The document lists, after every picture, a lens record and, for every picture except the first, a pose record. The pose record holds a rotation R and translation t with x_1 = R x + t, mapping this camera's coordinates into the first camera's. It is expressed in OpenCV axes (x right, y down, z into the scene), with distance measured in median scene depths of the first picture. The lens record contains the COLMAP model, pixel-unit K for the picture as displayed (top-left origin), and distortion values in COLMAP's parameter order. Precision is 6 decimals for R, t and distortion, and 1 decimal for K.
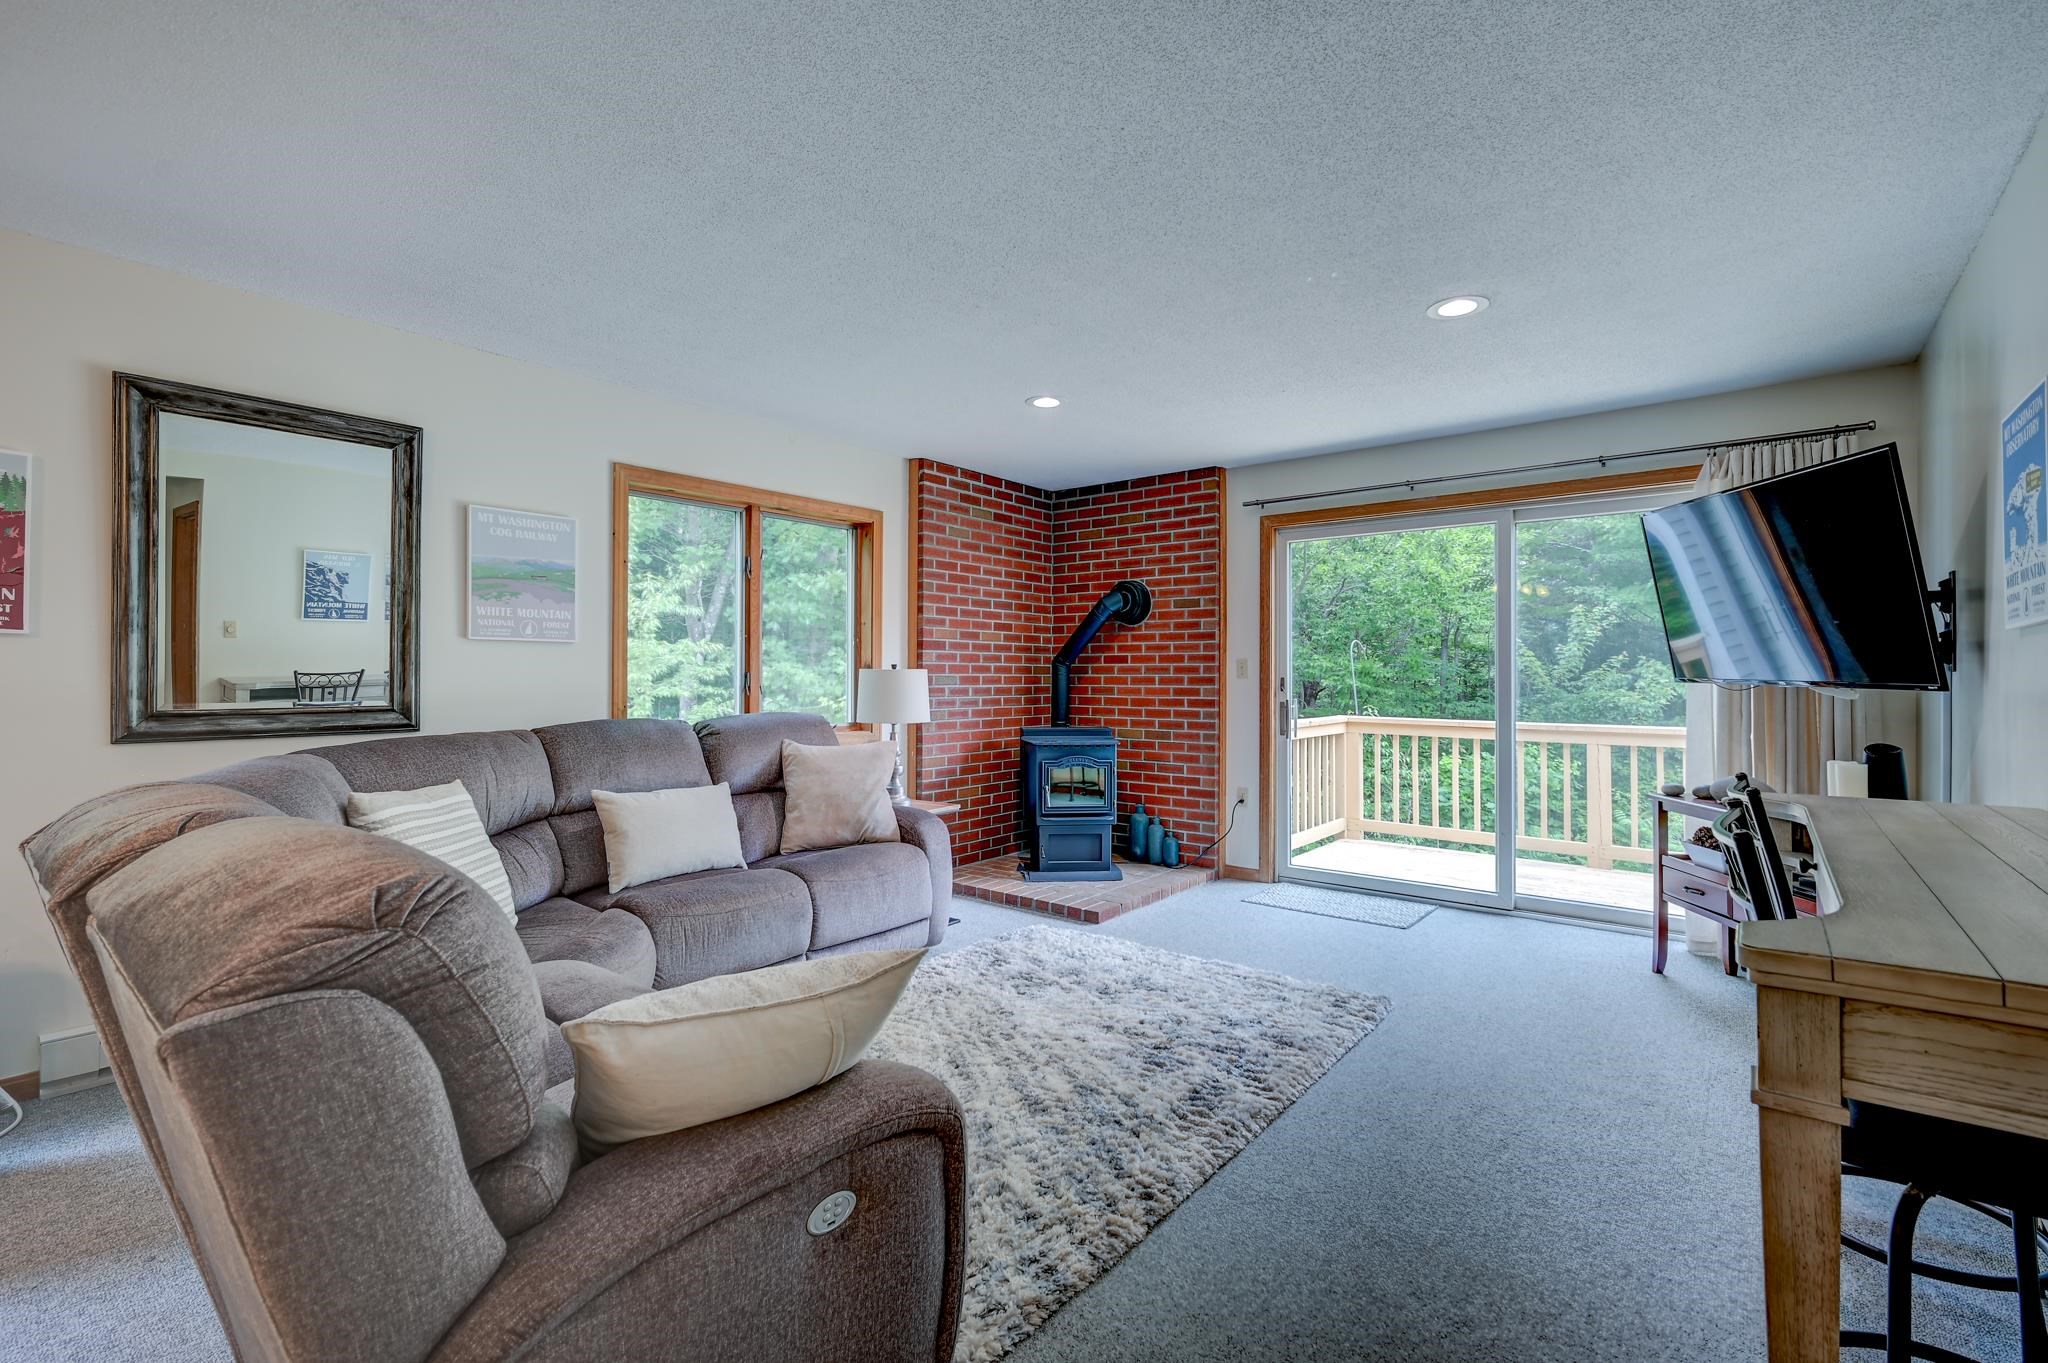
lens RADIAL K [[903.3, 0, 1028.1], [0, 903.3, 672.9], [0, 0, 1]] dist [-0.000965, 0.000712]
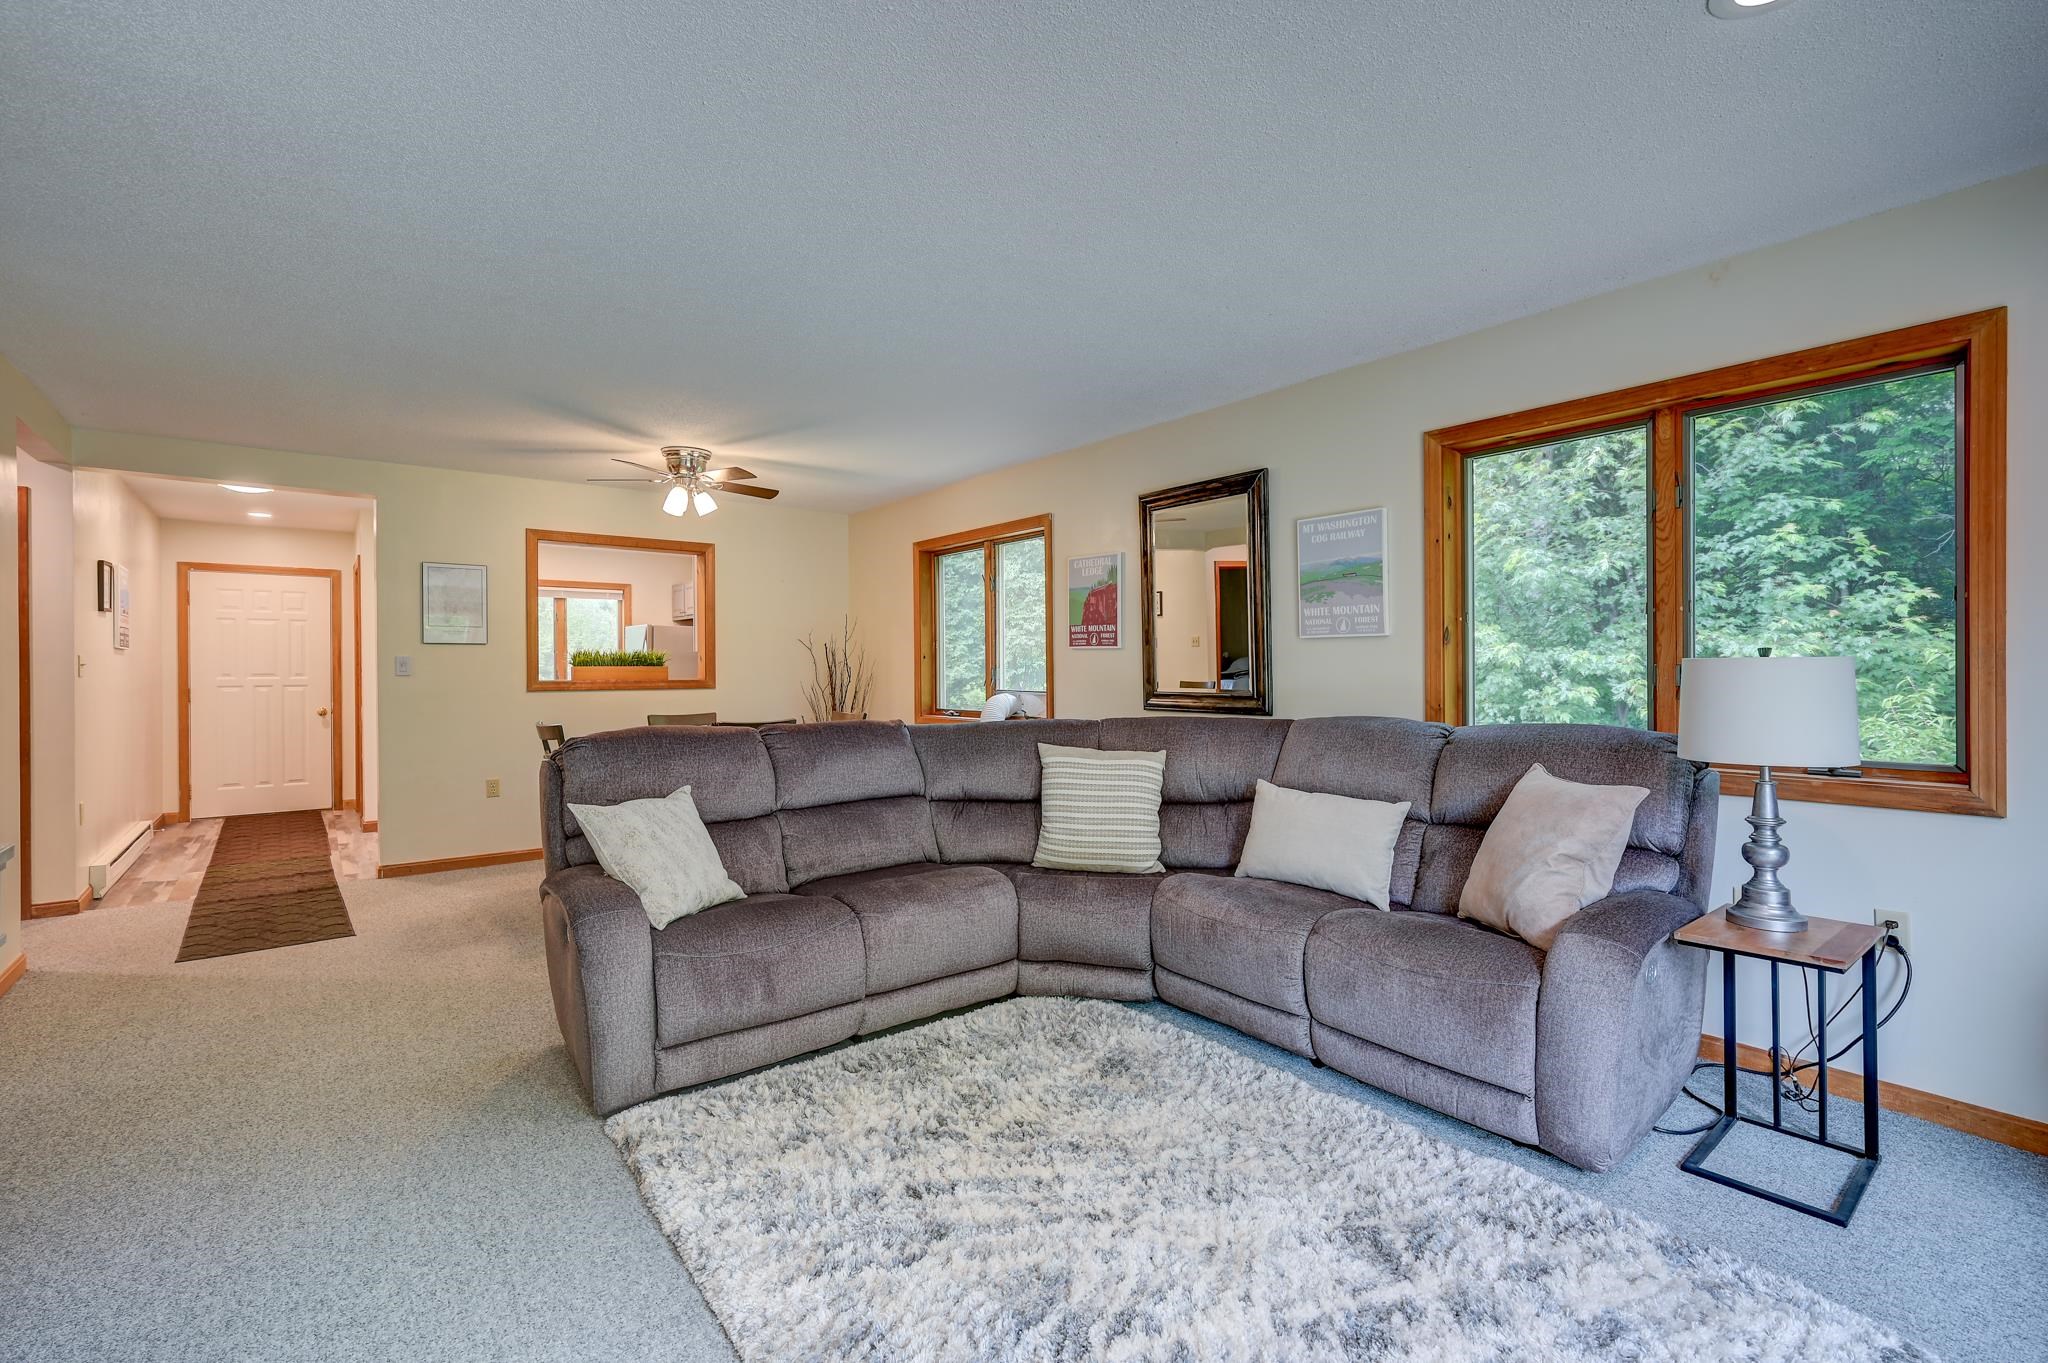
lens RADIAL K [[908.0, 0, 1029.3], [0, 908.0, 672.3], [0, 0, 1]] dist [0.000443, 0.001081]
pose [[-0.221502, 0.003116, -0.975155, 0.362069], [0.005324, 0.999984, 0.001986, 0.000933], [0.975145, -0.004751, -0.221515, 0.575677]]
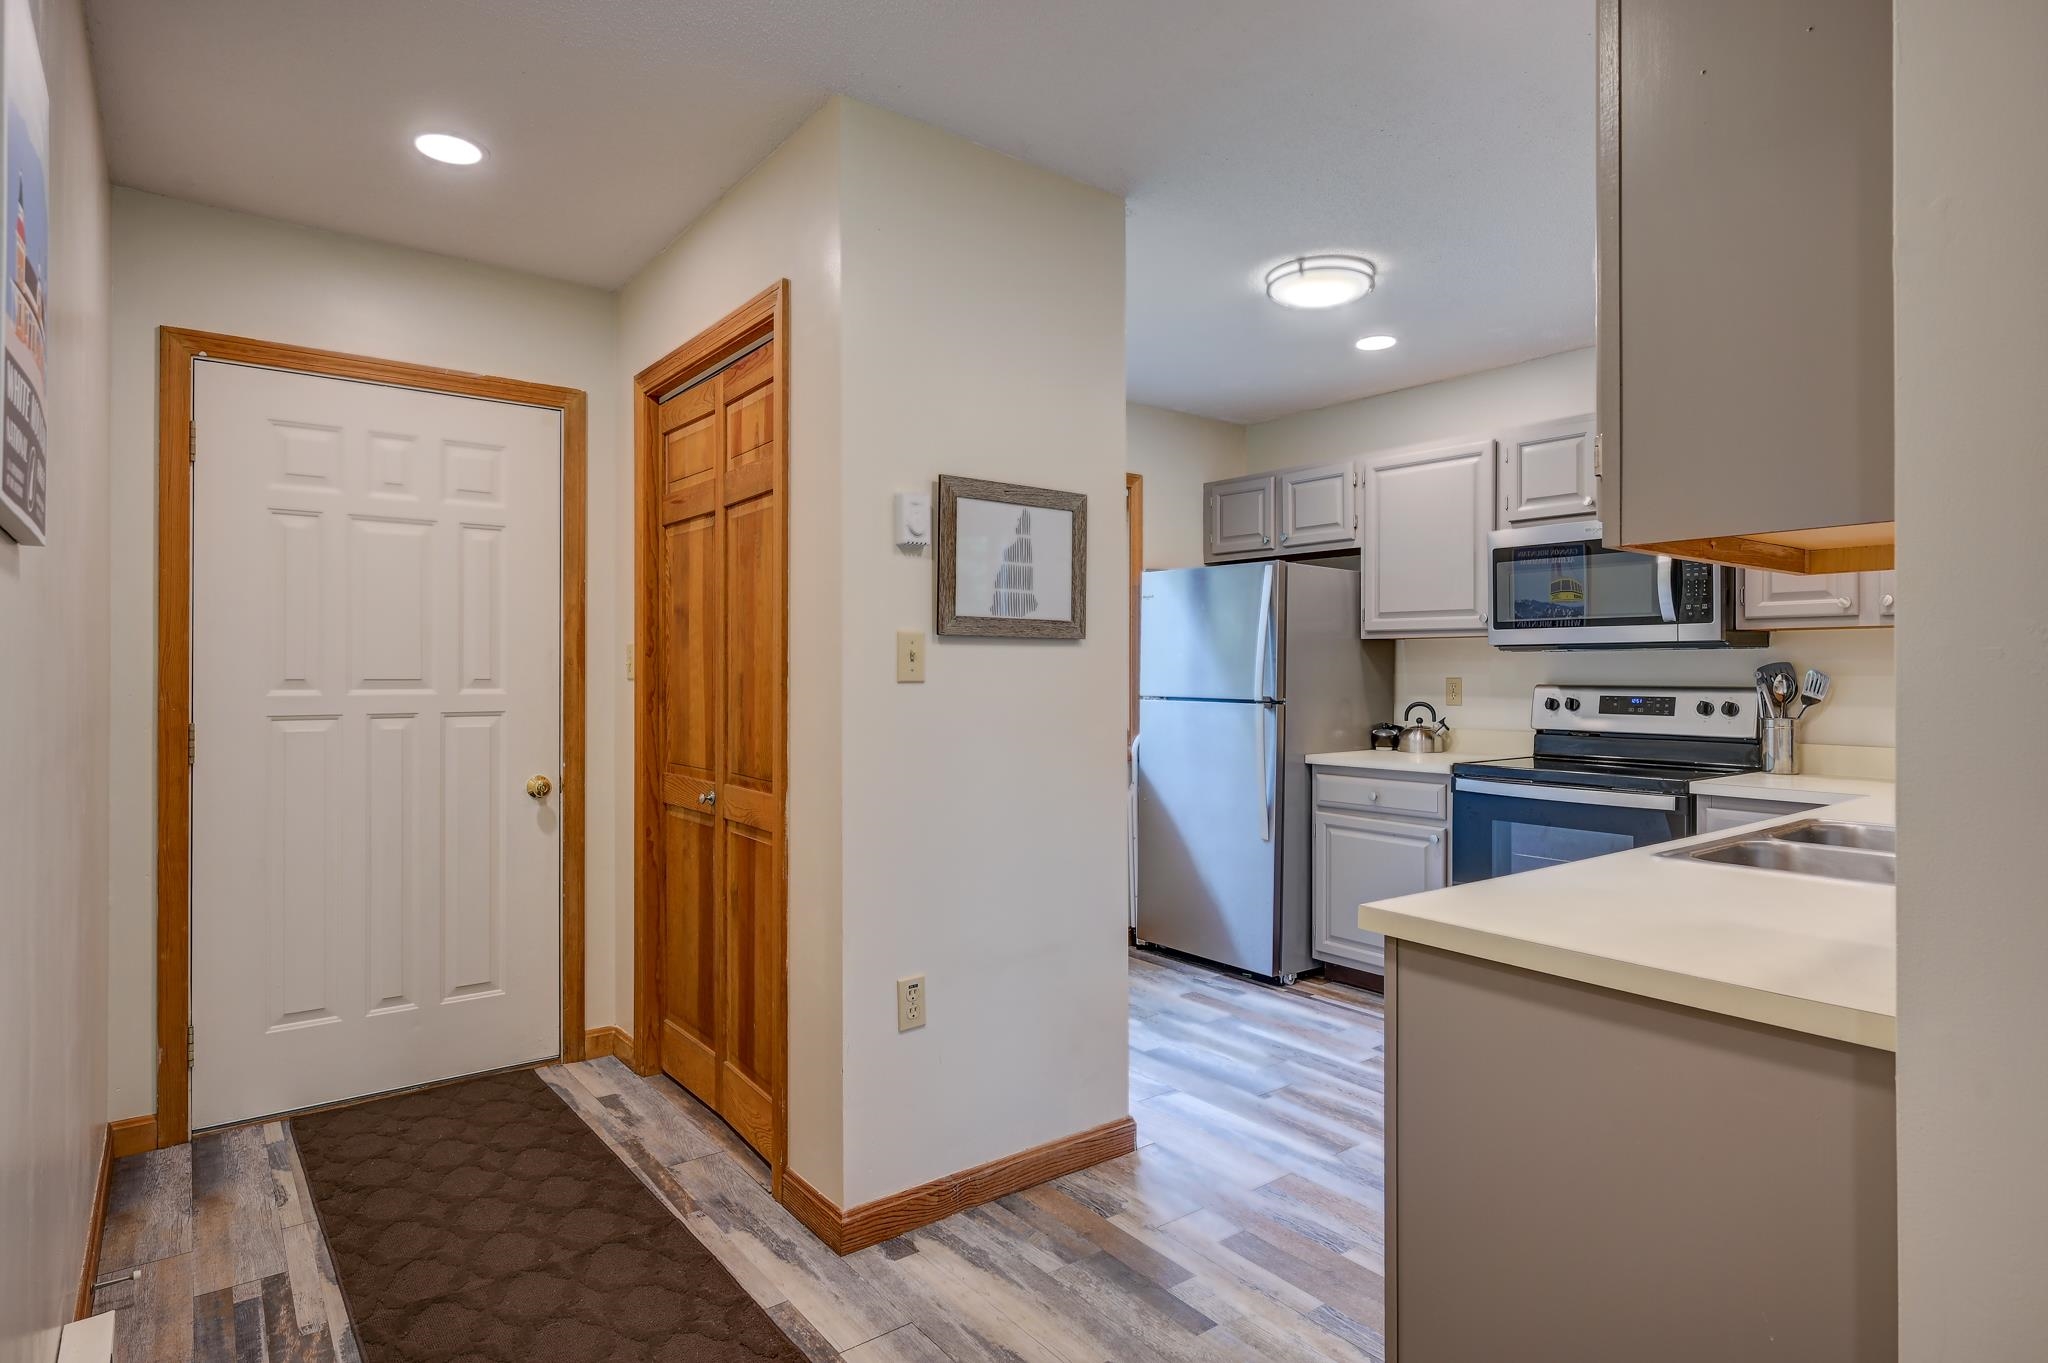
lens RADIAL K [[1077.7, 0, 1024.0], [0, 1077.7, 681.5], [0, 0, 1]] dist [0.001965, 0.000674]
pose [[-0.234580, 0.005087, -0.972084, -0.274105], [0.000190, 0.999987, 0.005187, -0.002410], [0.972097, 0.001032, -0.234578, -0.438623]]
